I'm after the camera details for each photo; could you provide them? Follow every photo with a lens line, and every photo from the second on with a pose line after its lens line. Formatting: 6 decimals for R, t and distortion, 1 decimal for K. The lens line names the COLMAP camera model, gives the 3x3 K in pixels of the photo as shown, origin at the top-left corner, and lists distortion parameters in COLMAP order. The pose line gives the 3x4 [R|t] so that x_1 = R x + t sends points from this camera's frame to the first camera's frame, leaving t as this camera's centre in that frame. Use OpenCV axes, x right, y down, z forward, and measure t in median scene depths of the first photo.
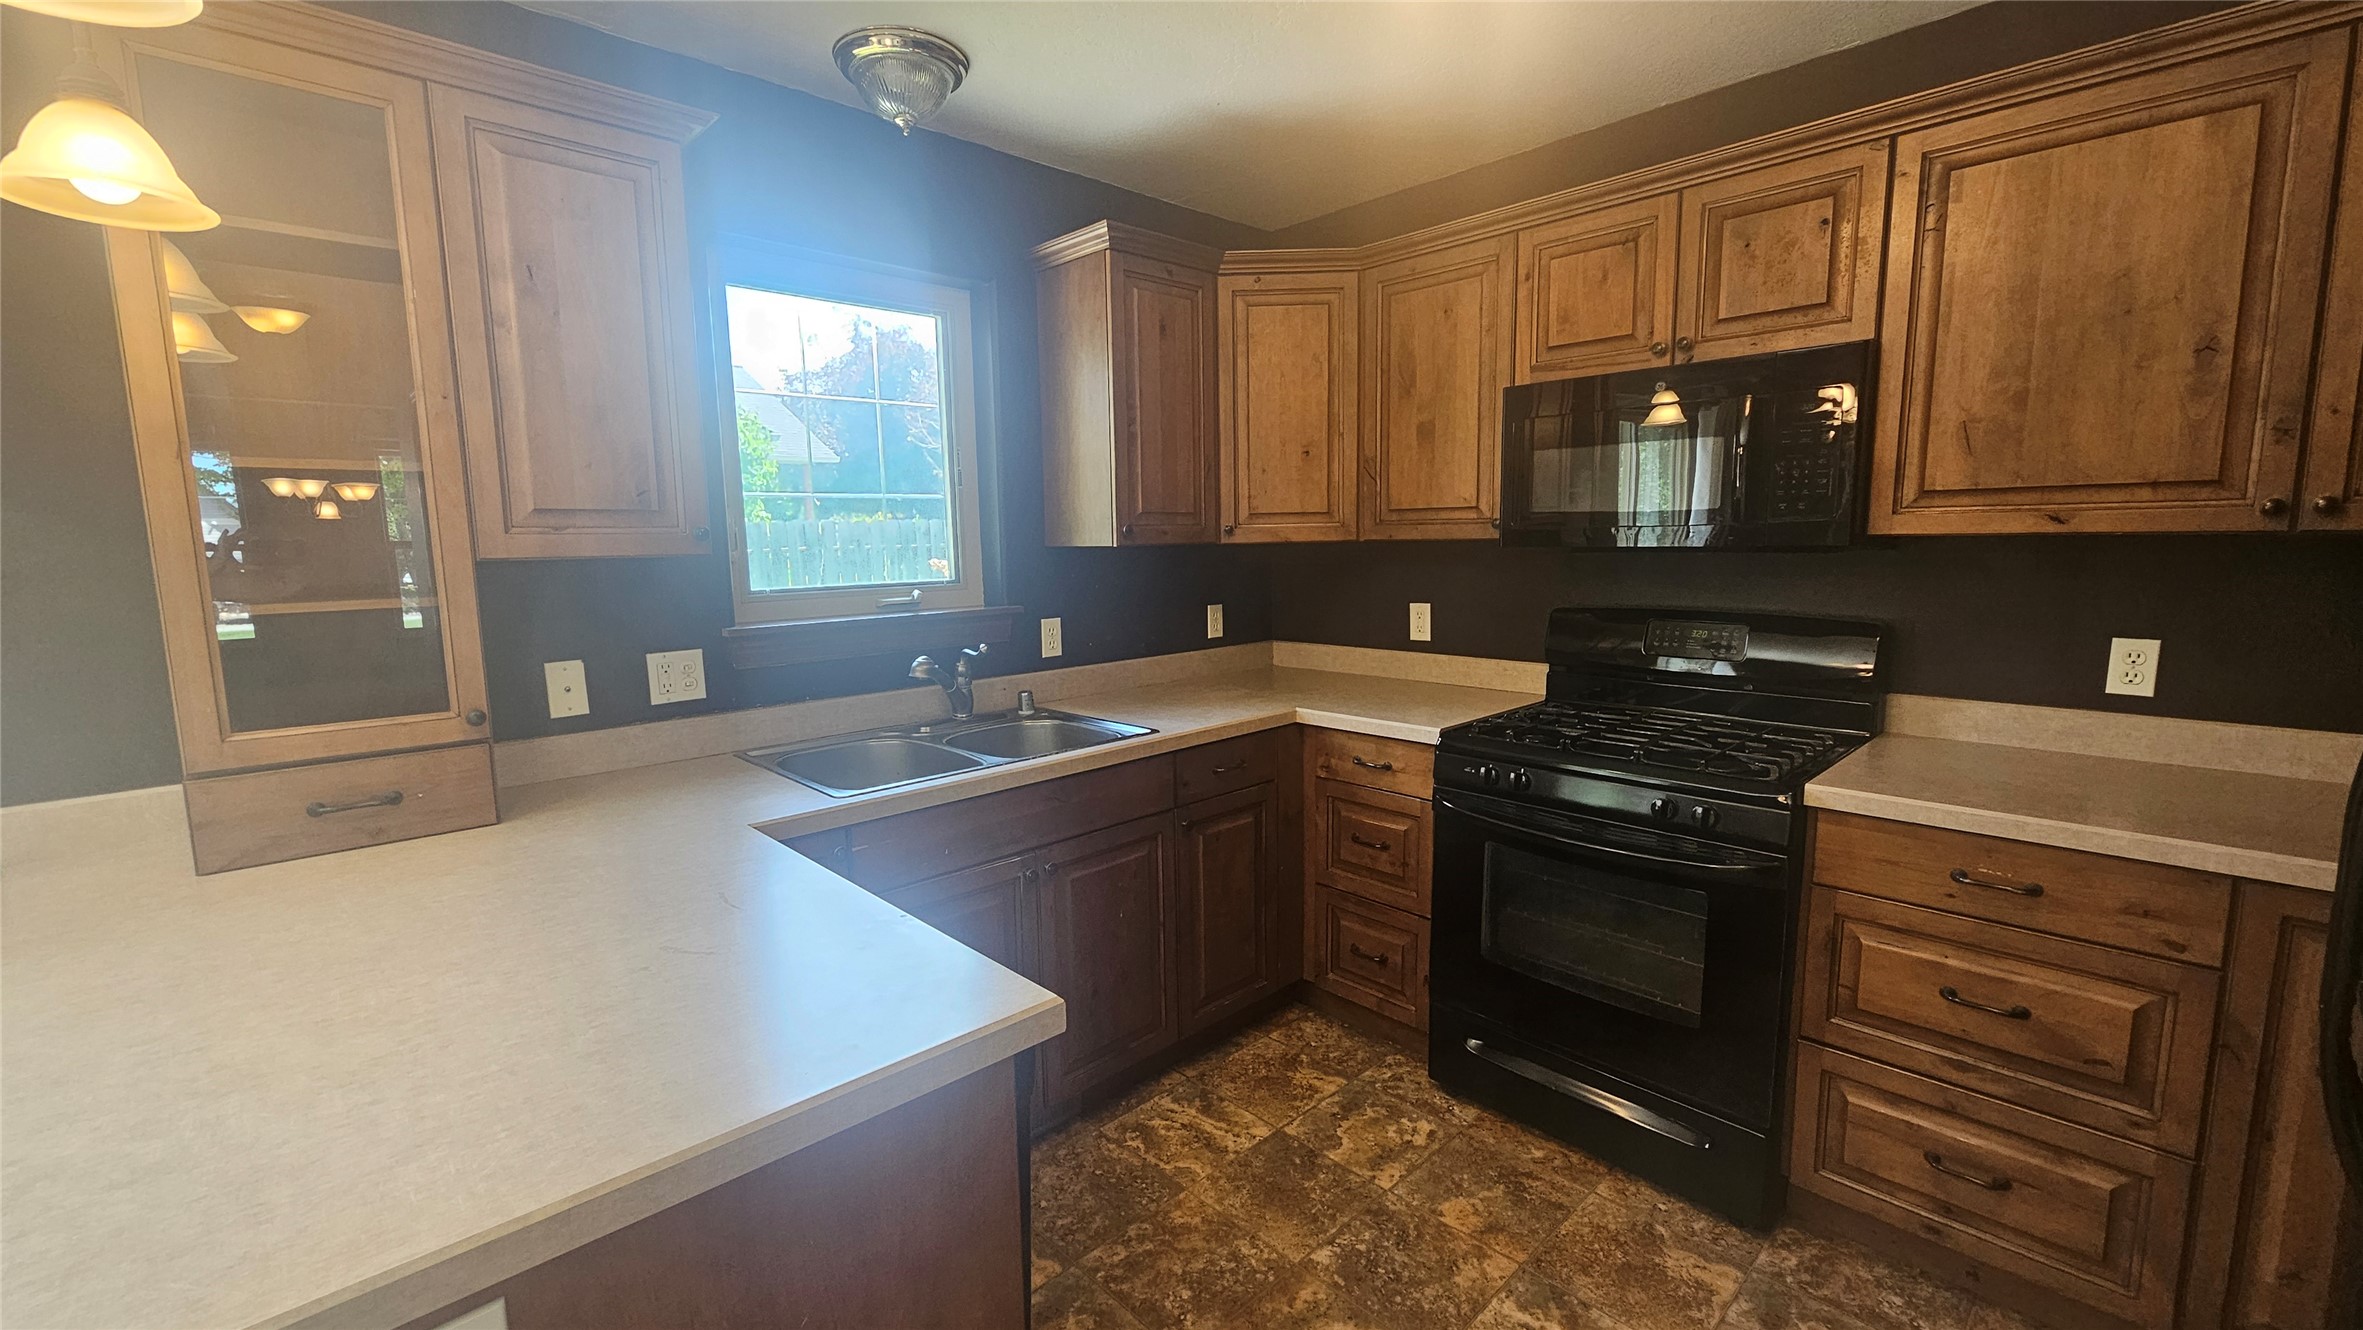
lens RADIAL K [[981.6, 0, 1190.7], [0, 981.6, 665.0], [0, 0, 1]] dist [-0.000559, -0.000290]
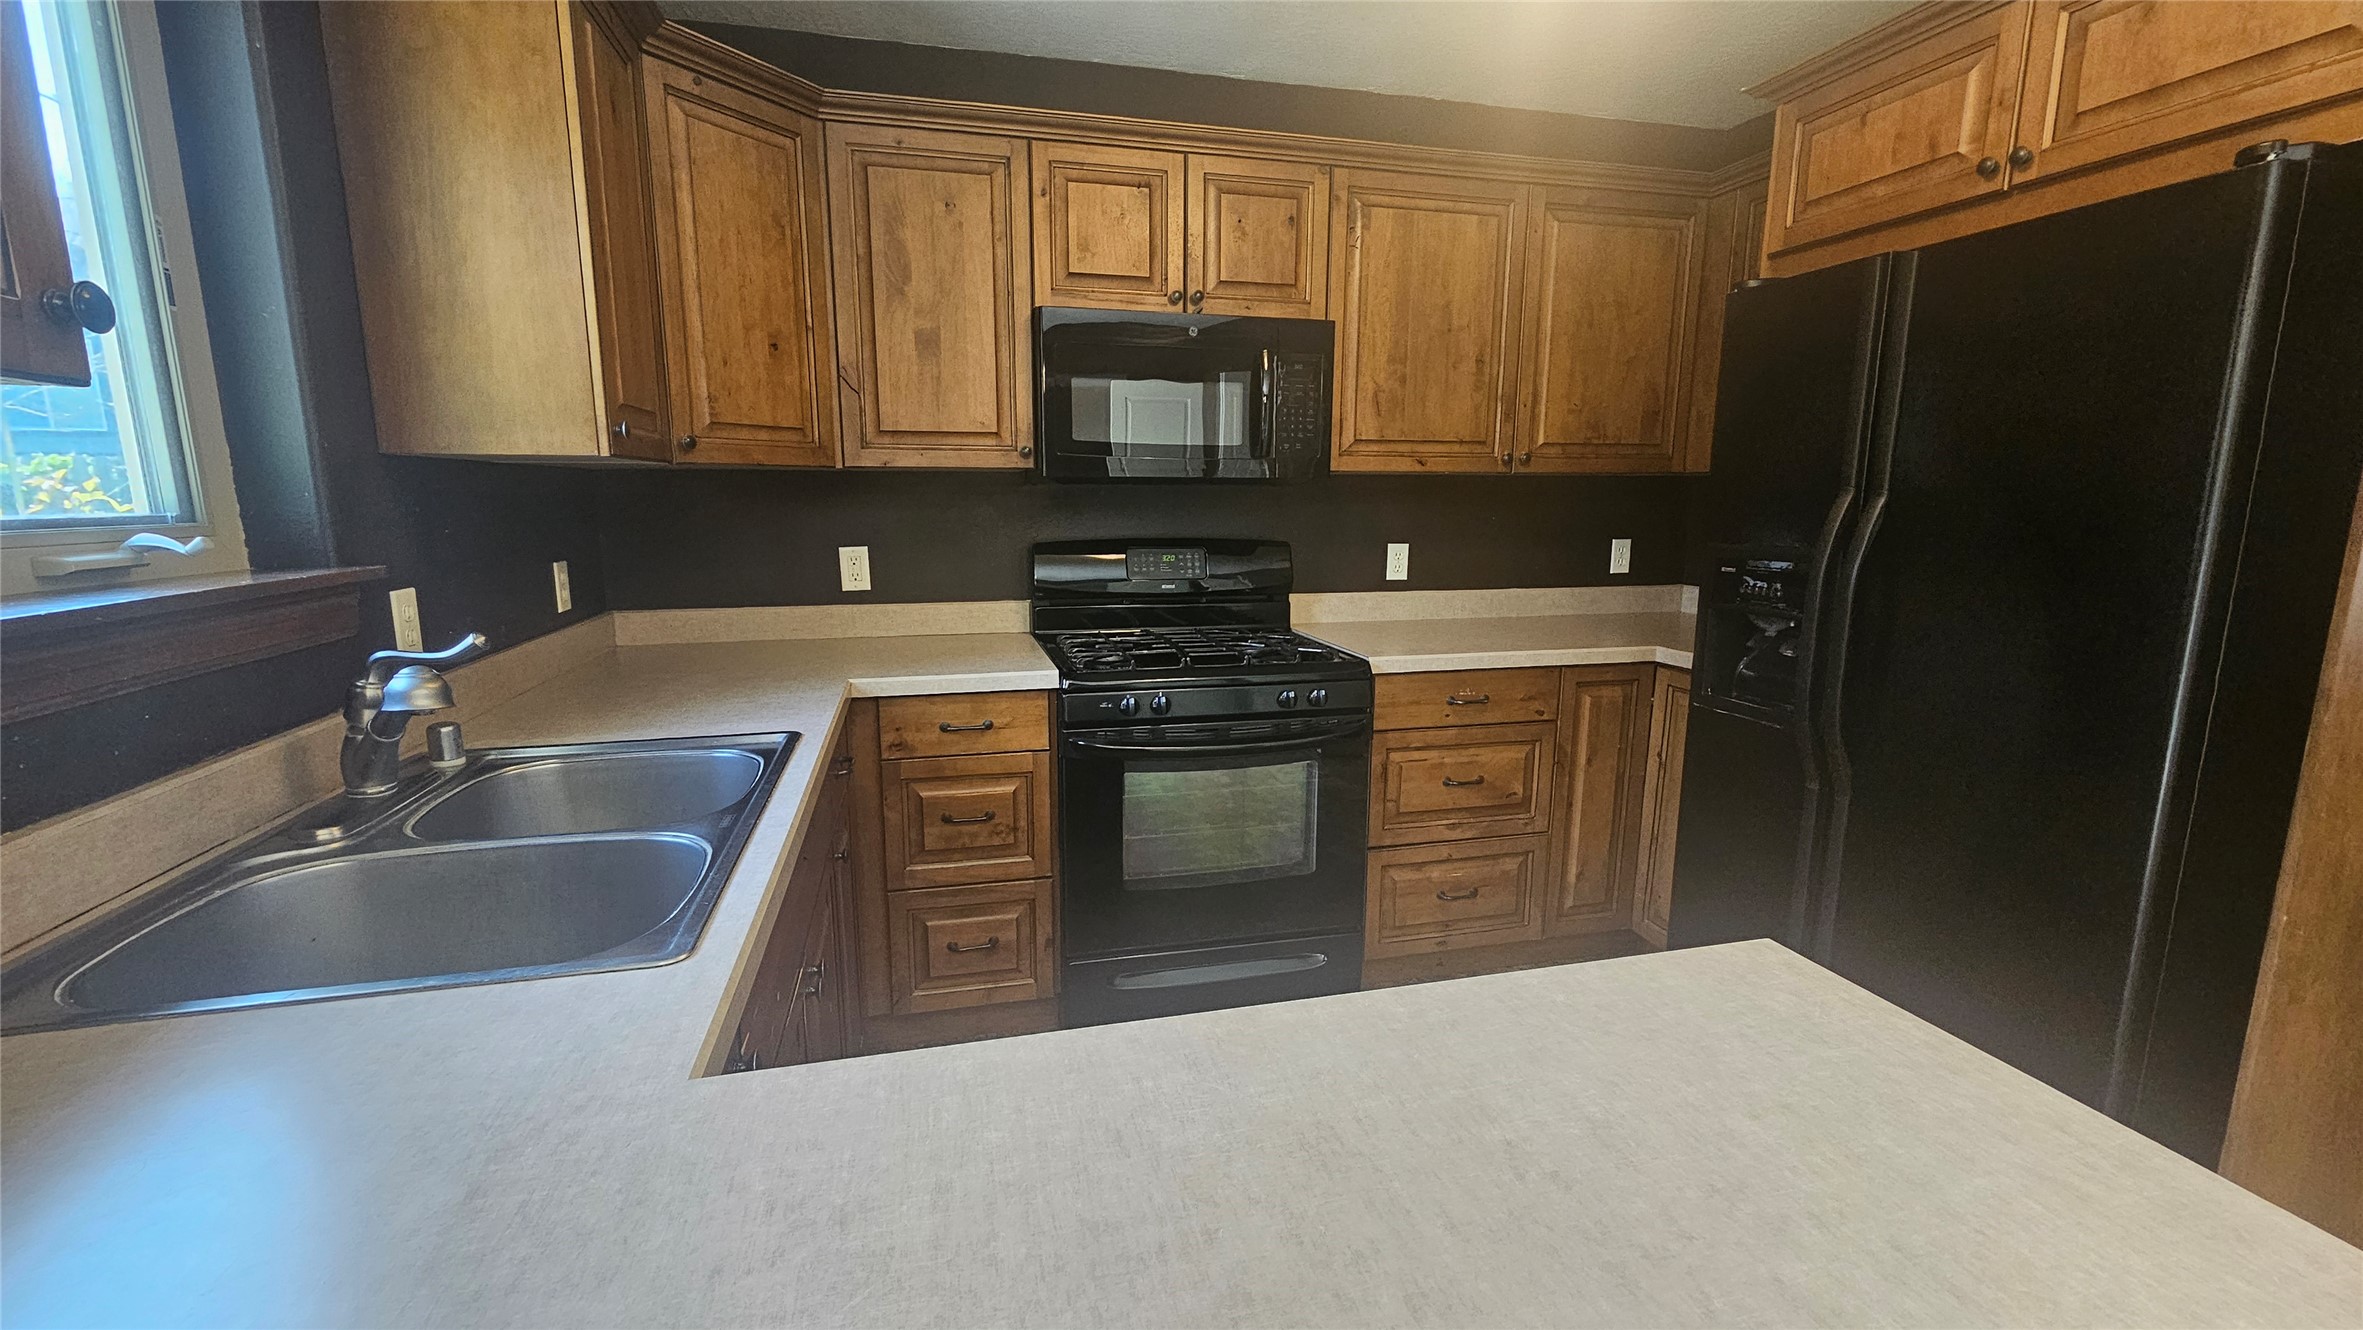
lens RADIAL K [[981.6, 0, 1184.1], [0, 981.6, 667.5], [0, 0, 1]] dist [-0.000559, -0.000290]
pose [[0.488348, -0.136908, 0.861842, -0.467634], [0.103554, 0.989730, 0.098547, -0.016290], [-0.866483, 0.041122, 0.497510, 0.414085]]
